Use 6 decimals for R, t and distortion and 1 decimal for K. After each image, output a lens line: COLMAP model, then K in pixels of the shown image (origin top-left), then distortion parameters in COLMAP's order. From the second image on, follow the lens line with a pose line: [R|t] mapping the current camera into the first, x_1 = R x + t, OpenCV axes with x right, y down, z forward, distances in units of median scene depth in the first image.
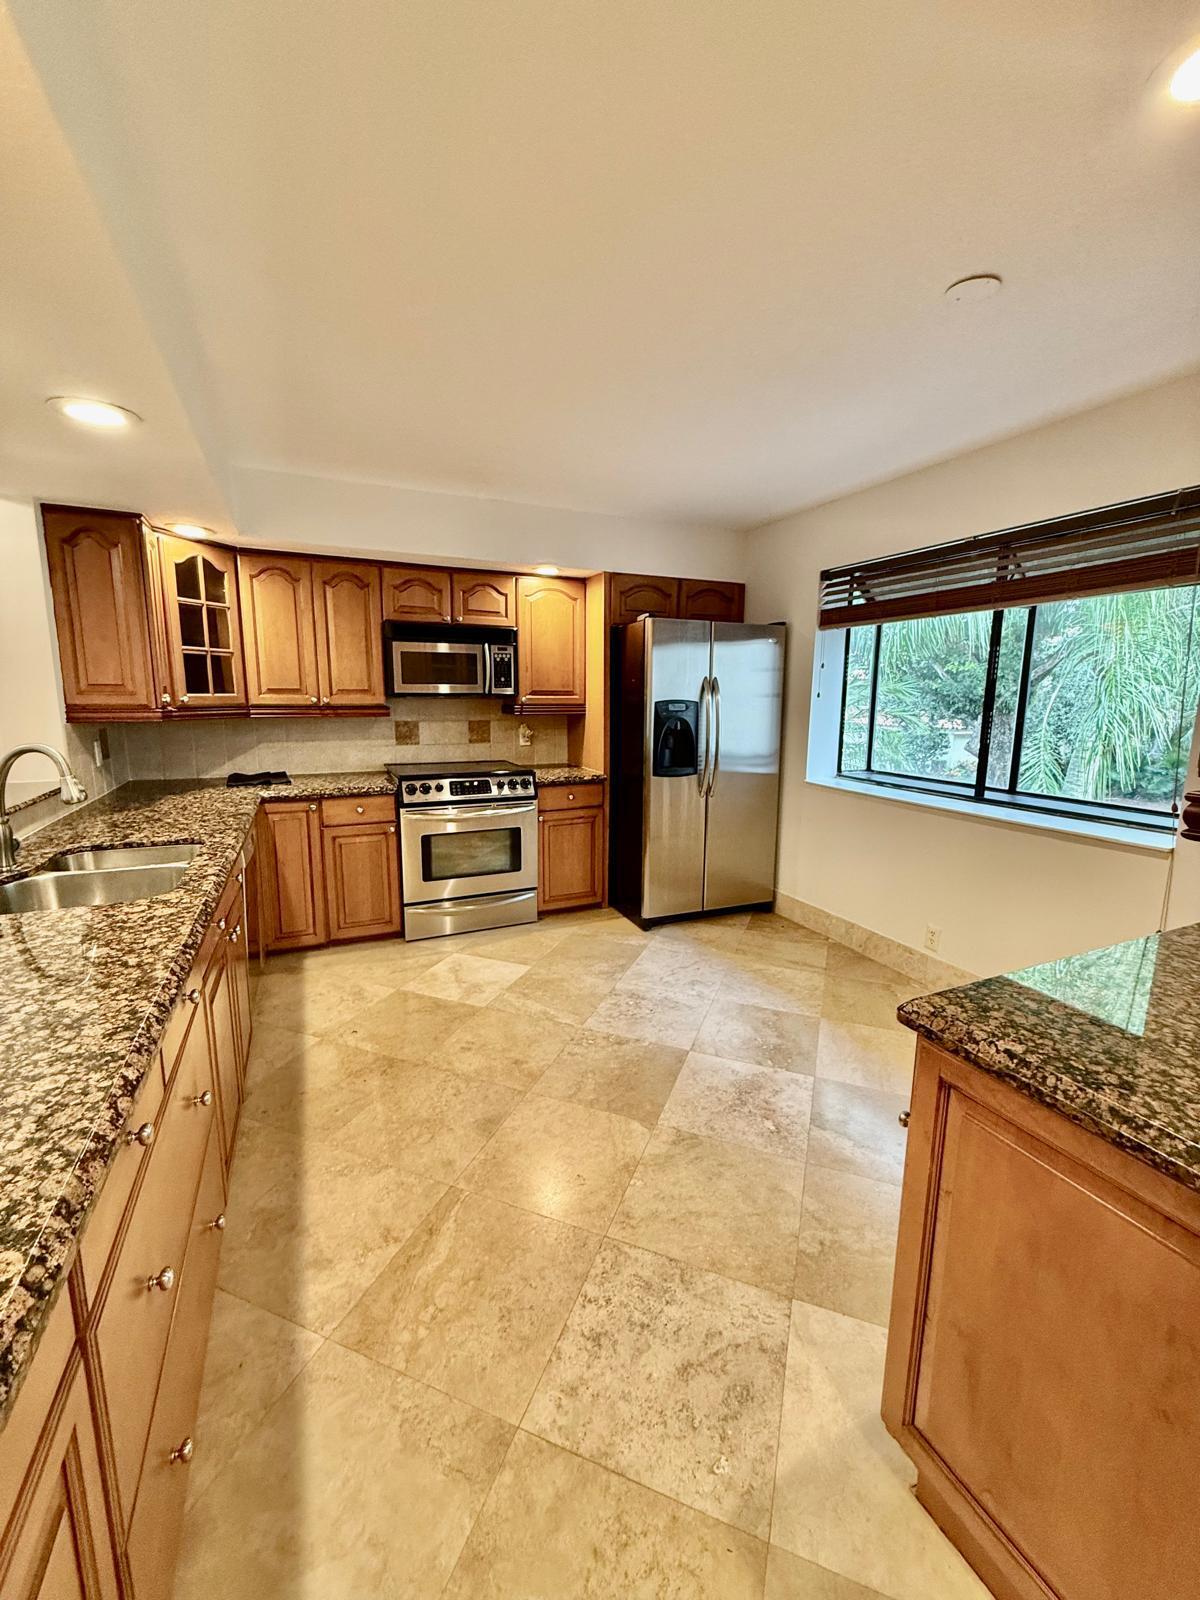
lens RADIAL K [[641.5, 0, 600.0], [0, 641.5, 800.0], [0, 0, 1]] dist [0.000538, -0.000116]
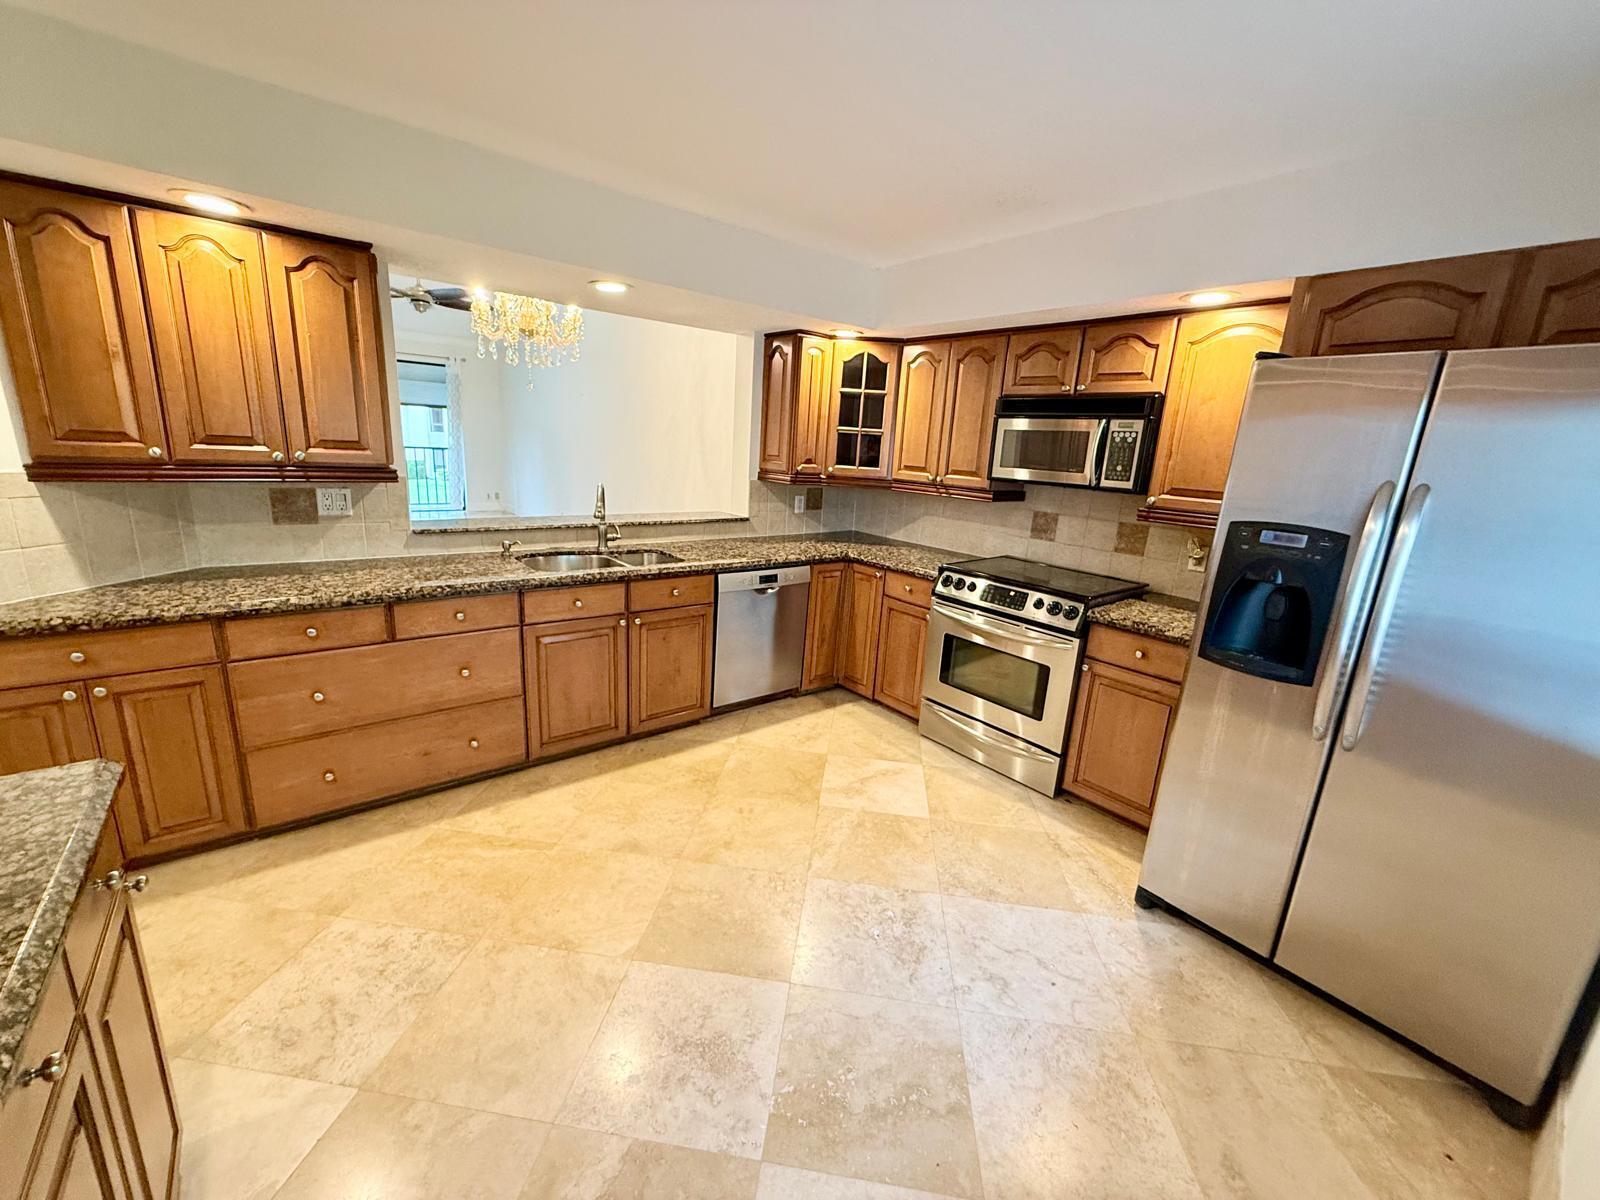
lens RADIAL K [[641.5, 0, 800.0], [0, 641.5, 600.0], [0, 0, 1]] dist [0.000538, -0.000116]
pose [[0.243399, 0.240415, -0.939658, 0.534125], [-0.216007, 0.957899, 0.189130, -0.120552], [0.945567, 0.156939, 0.285083, 0.548212]]
